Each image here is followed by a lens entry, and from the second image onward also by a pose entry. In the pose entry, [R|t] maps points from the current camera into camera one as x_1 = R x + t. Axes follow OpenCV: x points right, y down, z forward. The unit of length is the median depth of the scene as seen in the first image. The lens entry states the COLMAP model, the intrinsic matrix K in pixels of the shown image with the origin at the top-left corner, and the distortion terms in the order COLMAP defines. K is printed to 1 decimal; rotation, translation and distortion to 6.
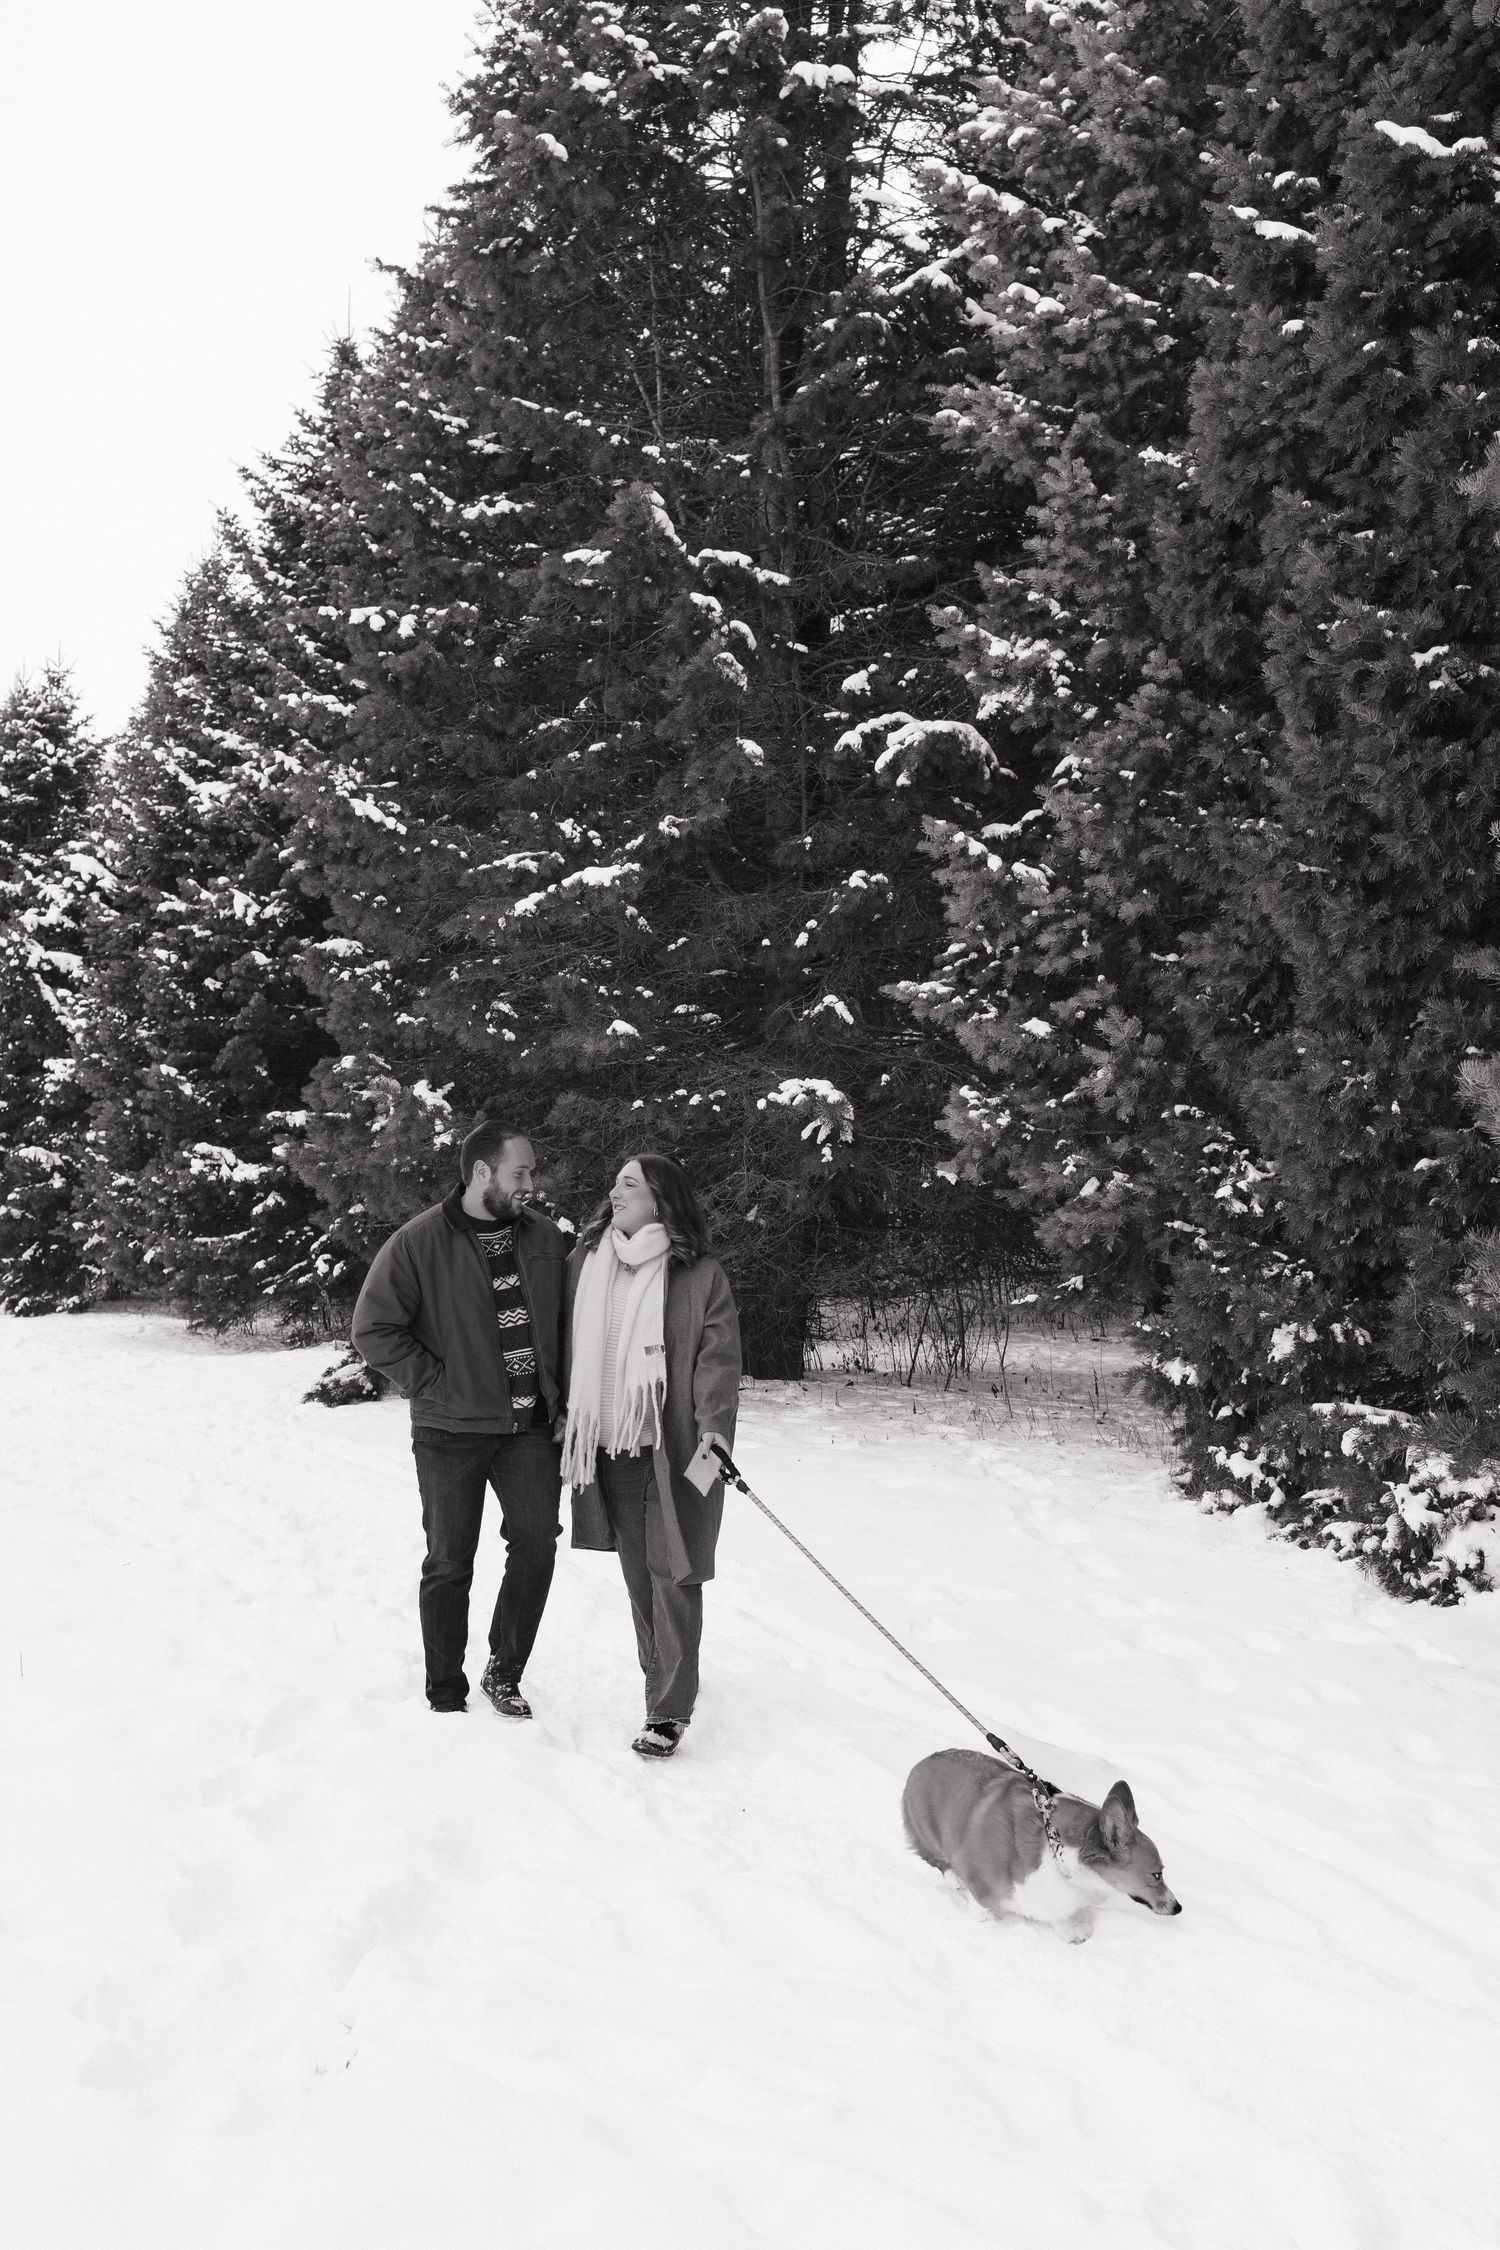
lens RADIAL K [[2204.5, 0, 753.3], [0, 2204.5, 1095.7], [0, 0, 1]] dist [0.015753, 0.020358]
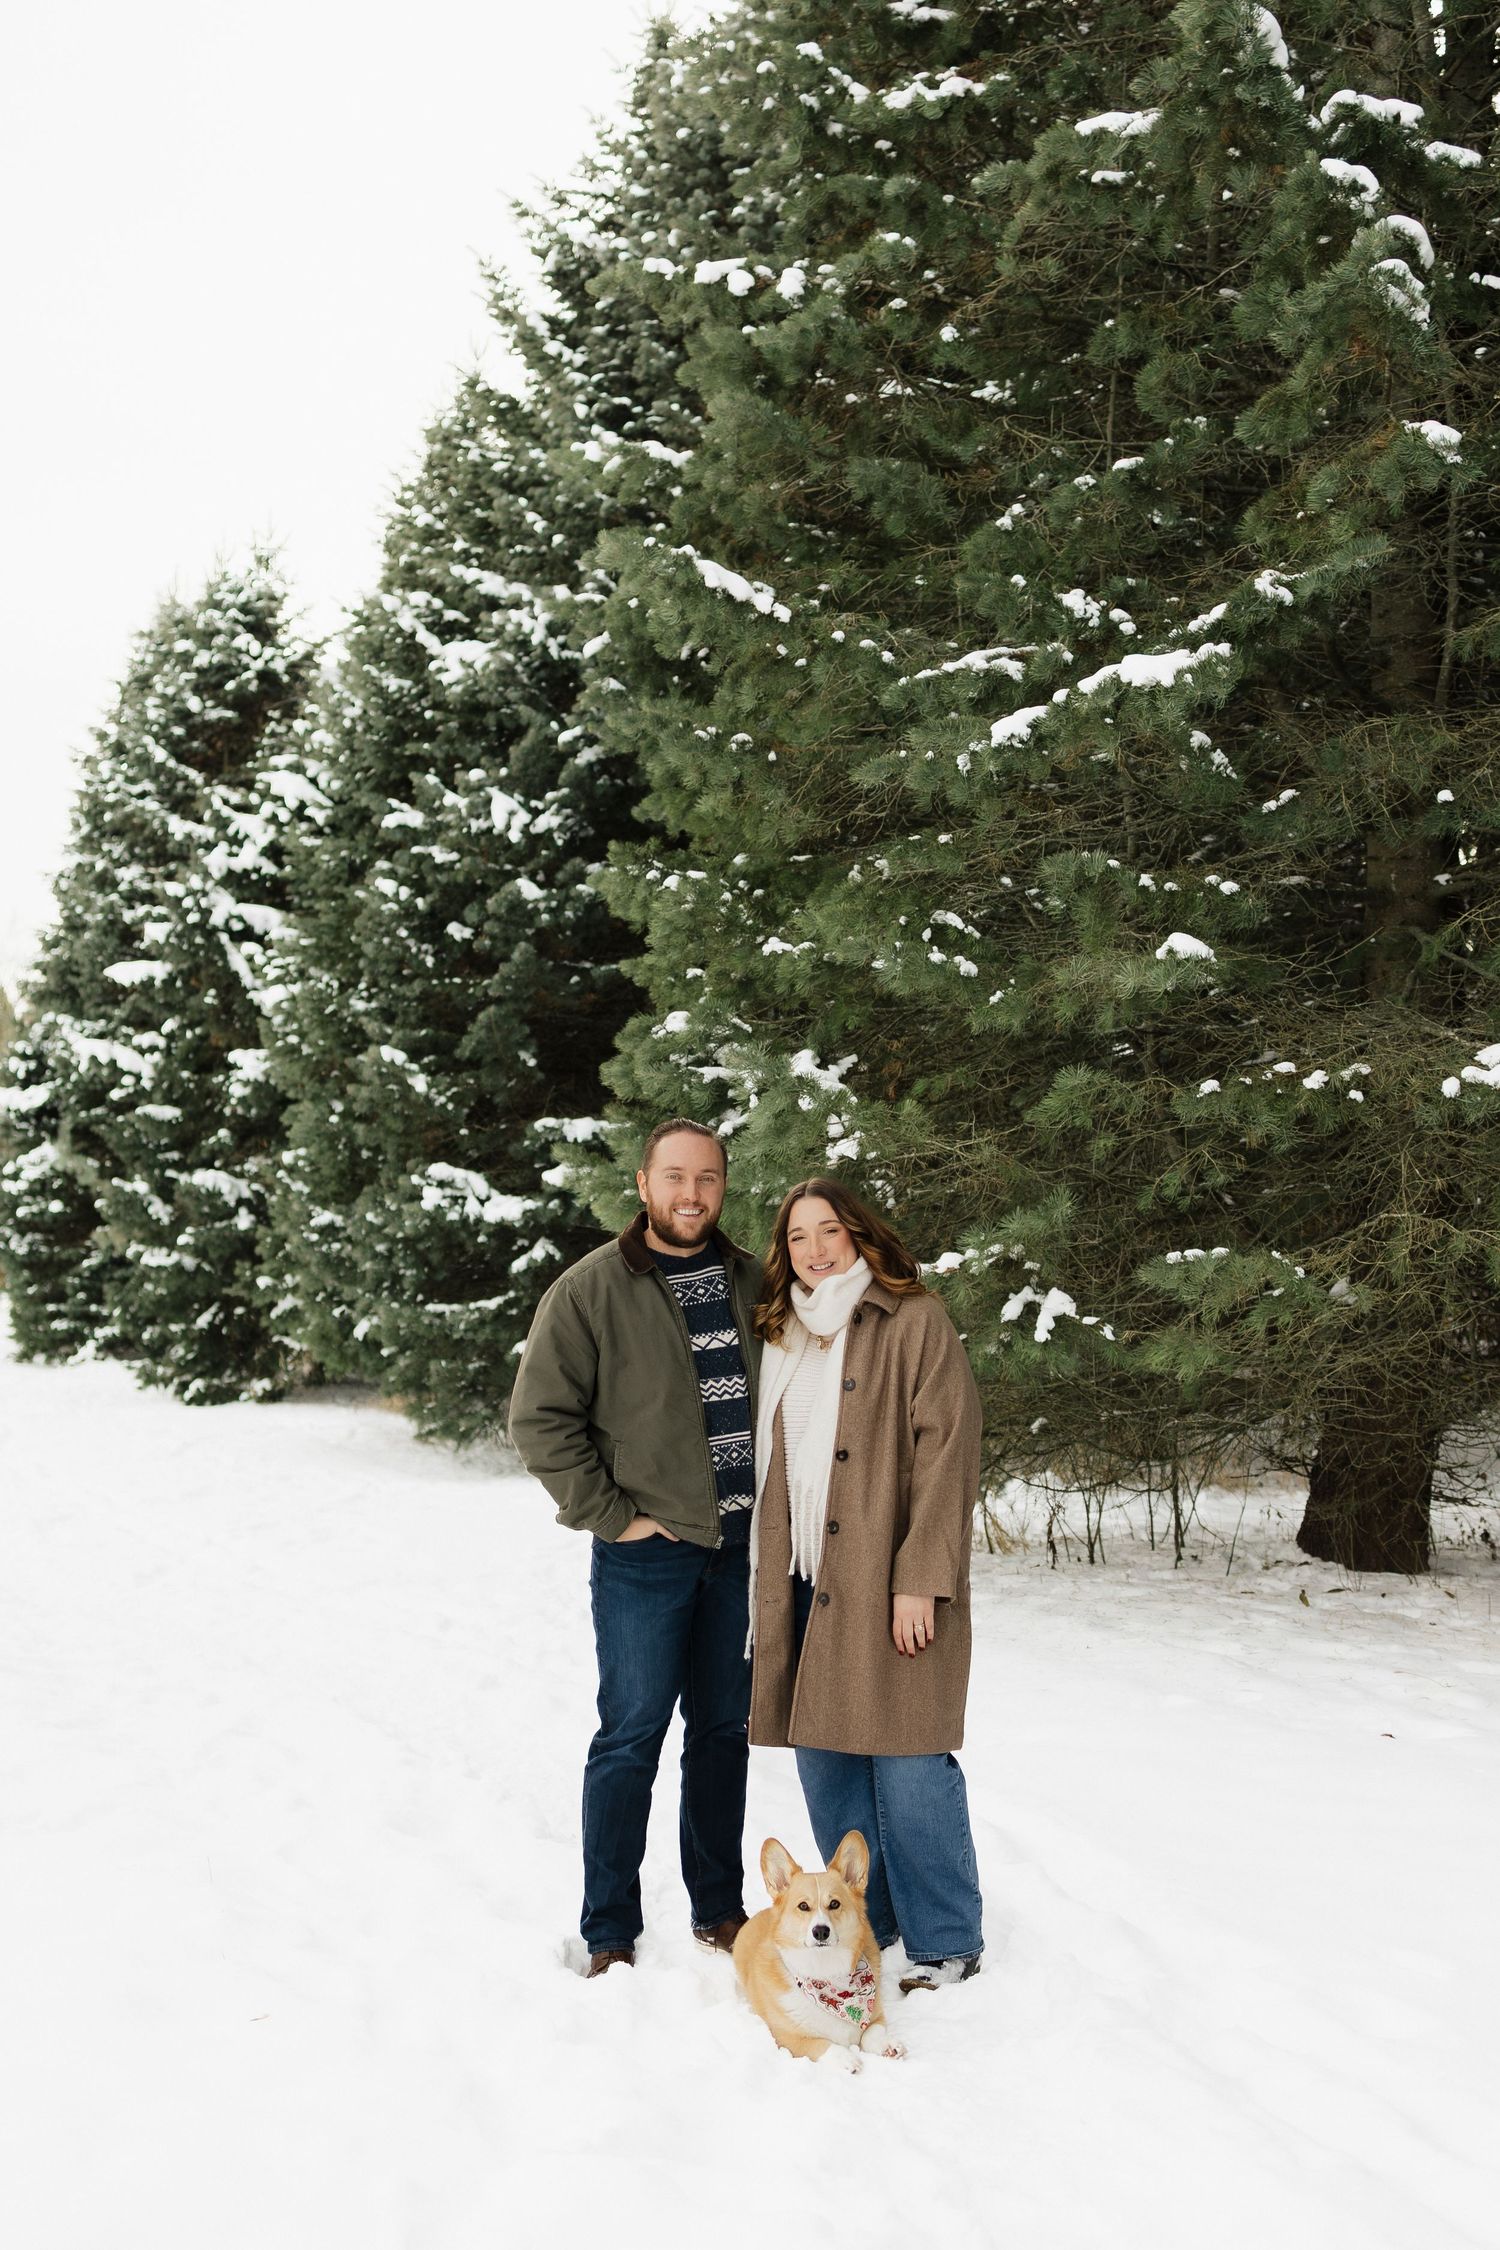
lens RADIAL K [[2253.9, 0, 750.0], [0, 2253.9, 1125.0], [0, 0, 1]] dist [-0.013539, 0.009892]
pose [[0.993754, 0.013485, -0.110775, -0.078513], [-0.015074, 0.999795, -0.013517, 0.017135], [0.110570, 0.015102, 0.993754, 0.322156]]
